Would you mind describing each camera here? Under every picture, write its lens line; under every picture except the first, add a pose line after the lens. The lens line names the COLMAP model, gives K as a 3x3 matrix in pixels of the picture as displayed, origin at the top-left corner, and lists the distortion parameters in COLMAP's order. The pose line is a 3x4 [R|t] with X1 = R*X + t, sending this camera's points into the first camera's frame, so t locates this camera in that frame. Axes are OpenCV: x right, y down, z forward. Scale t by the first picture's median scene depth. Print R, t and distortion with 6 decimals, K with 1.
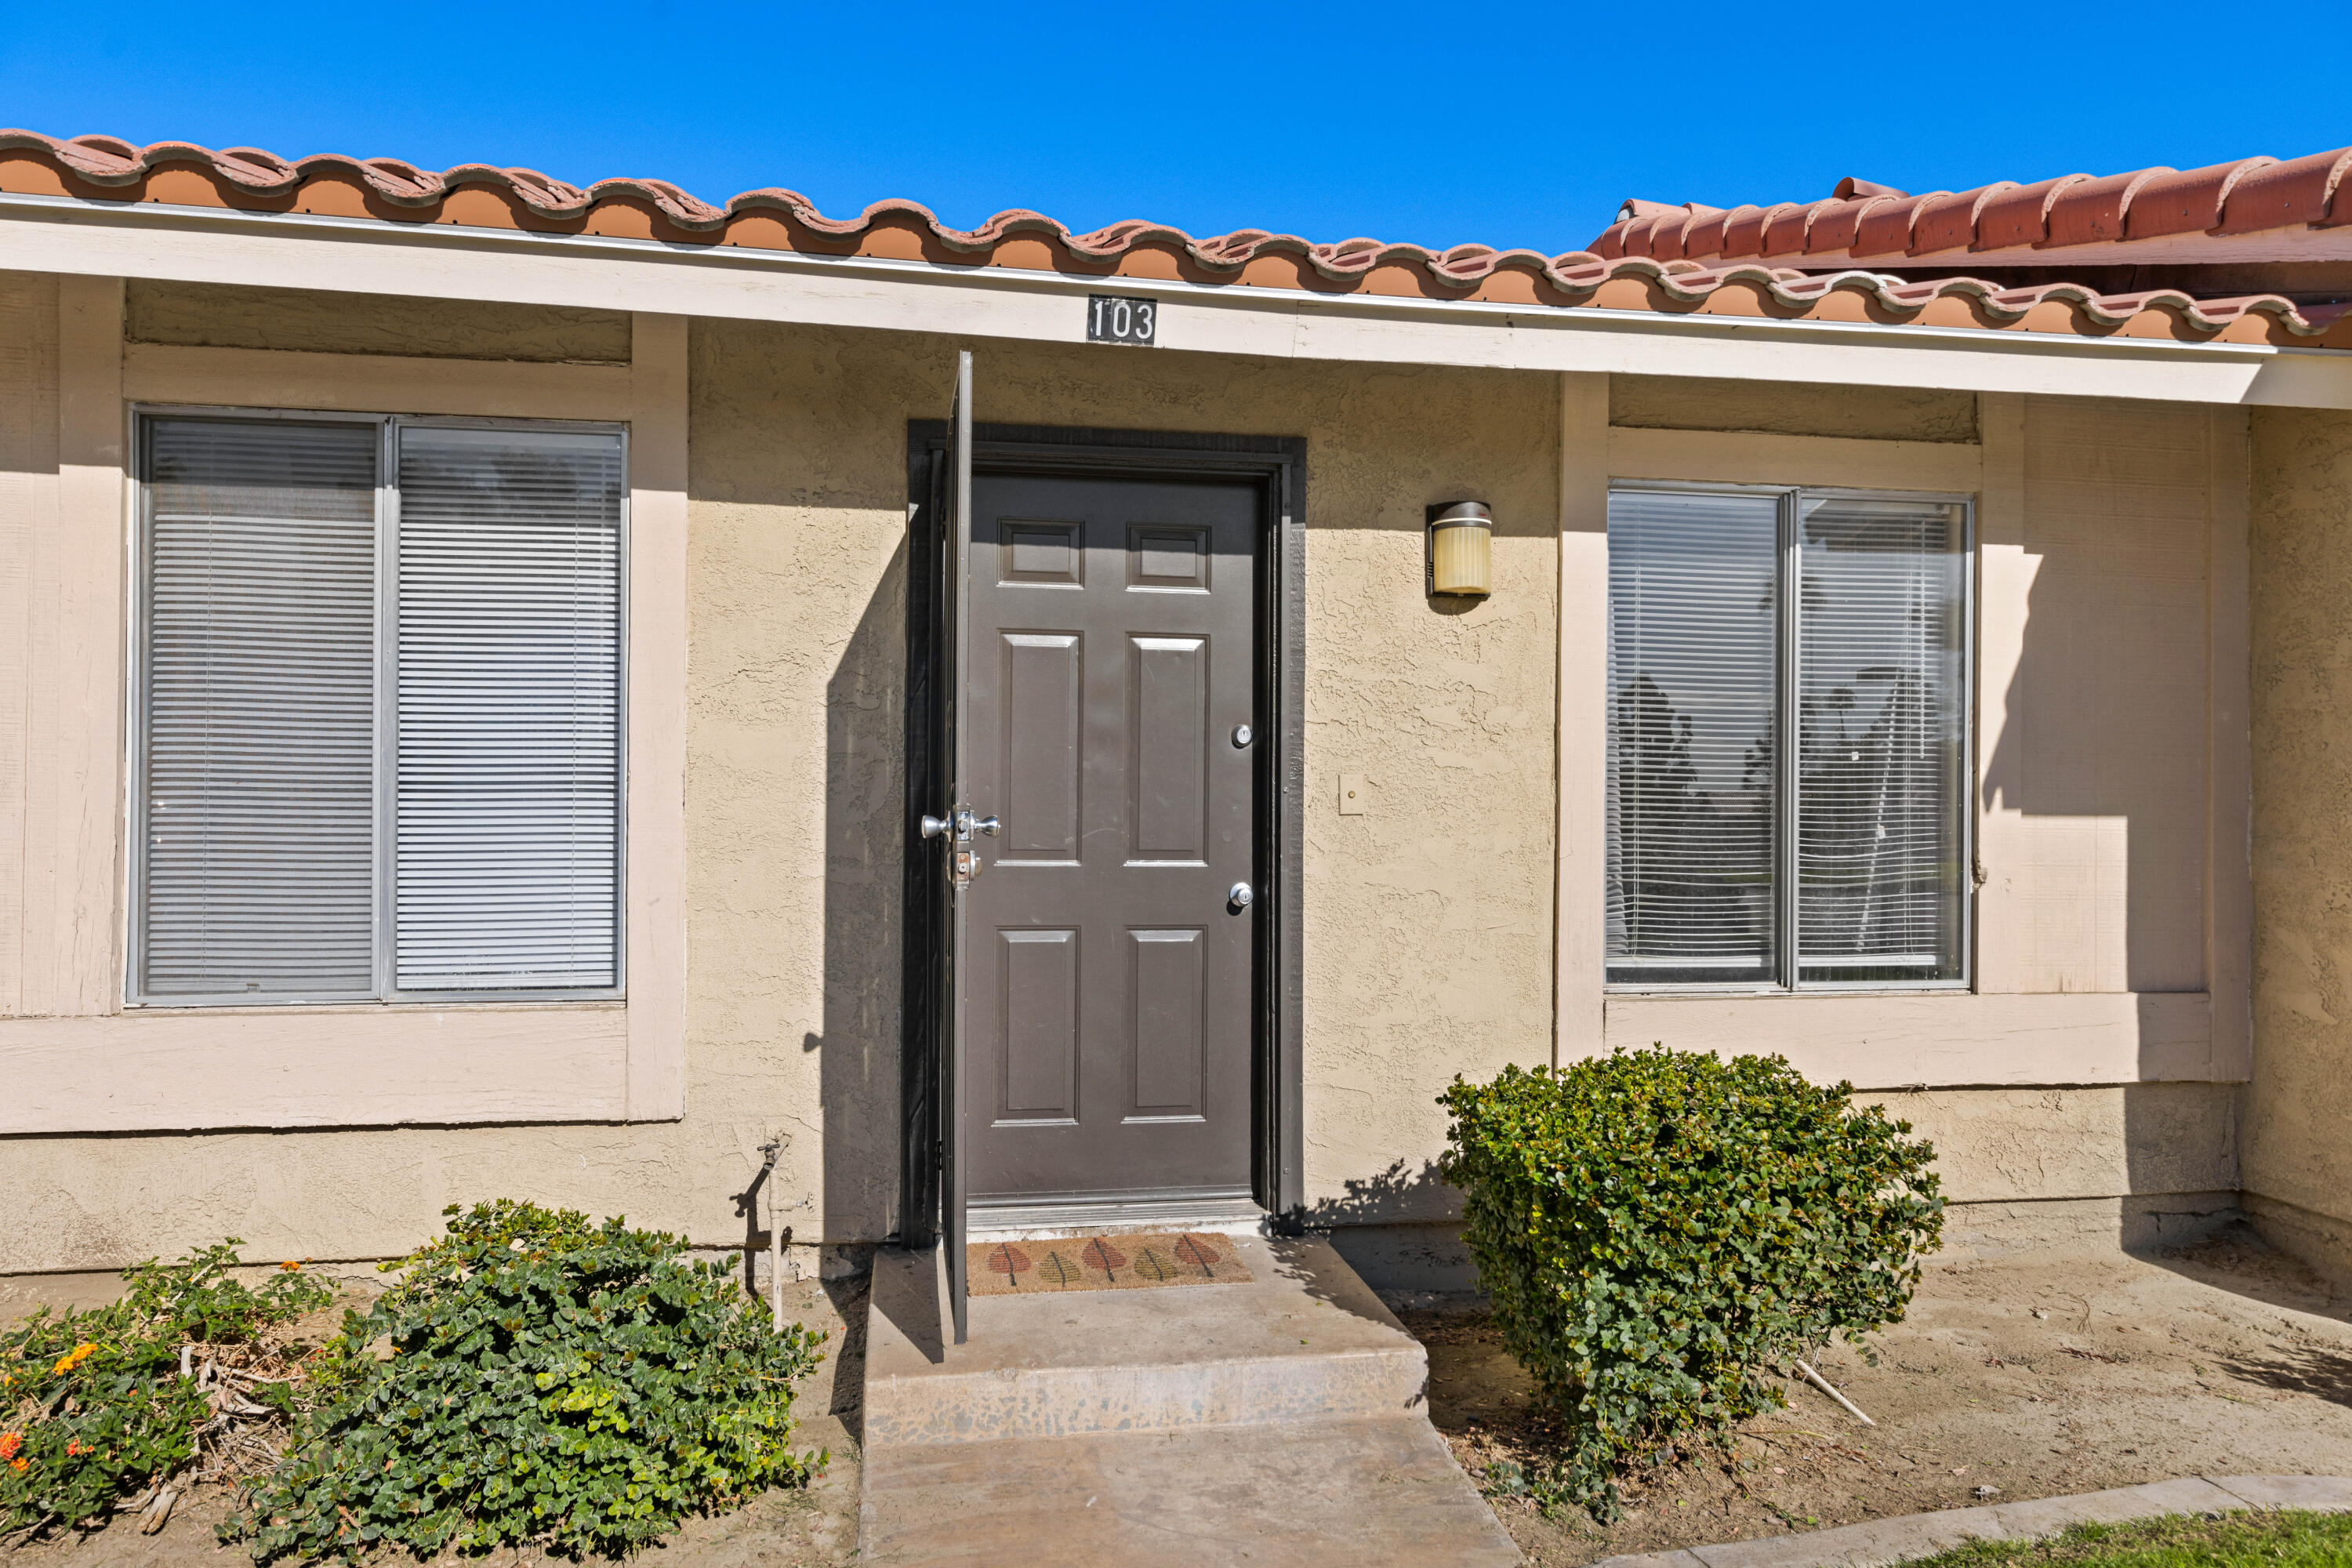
lens RADIAL K [[1540.8, 0, 1194.1], [0, 1540.8, 704.7], [0, 0, 1]] dist [0.005785, -0.000239]
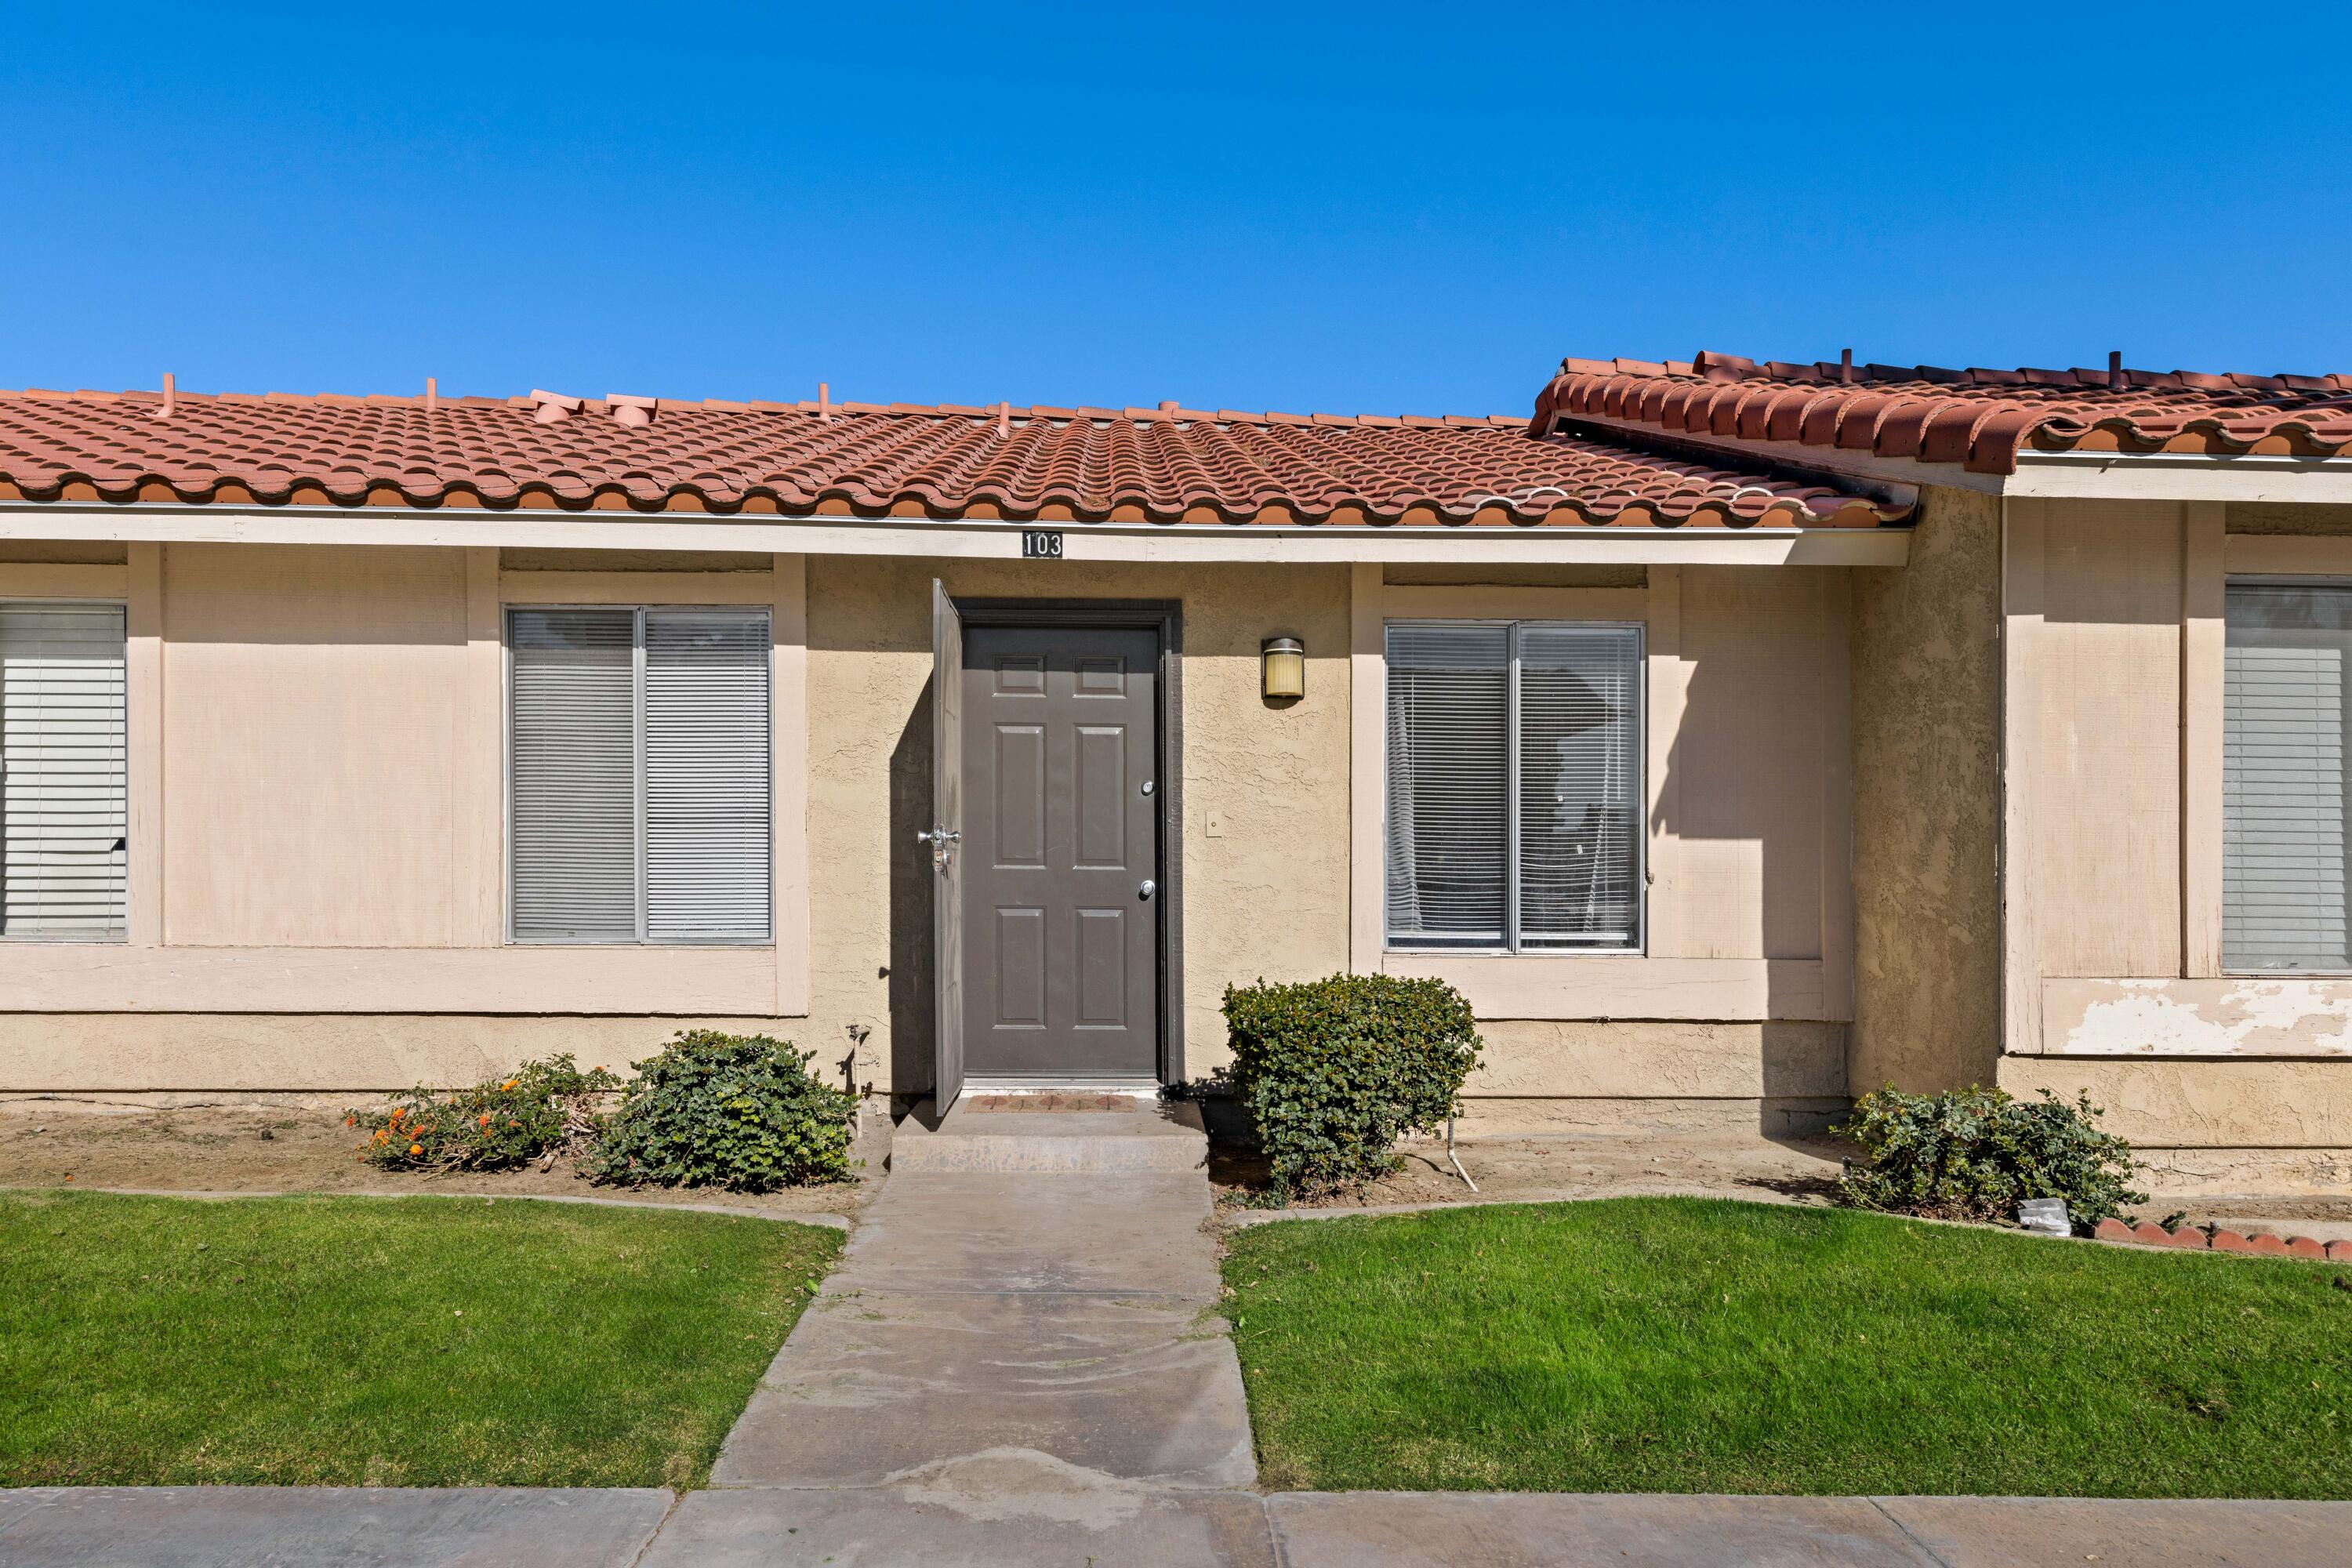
lens RADIAL K [[1540.8, 0, 1175.8], [0, 1540.8, 786.3], [0, 0, 1]] dist [0.005785, -0.000239]
pose [[0.990249, -0.007196, -0.139120, 0.299980], [0.009232, 0.999859, 0.014001, -0.003418], [0.138999, -0.015149, 0.990177, -0.605693]]
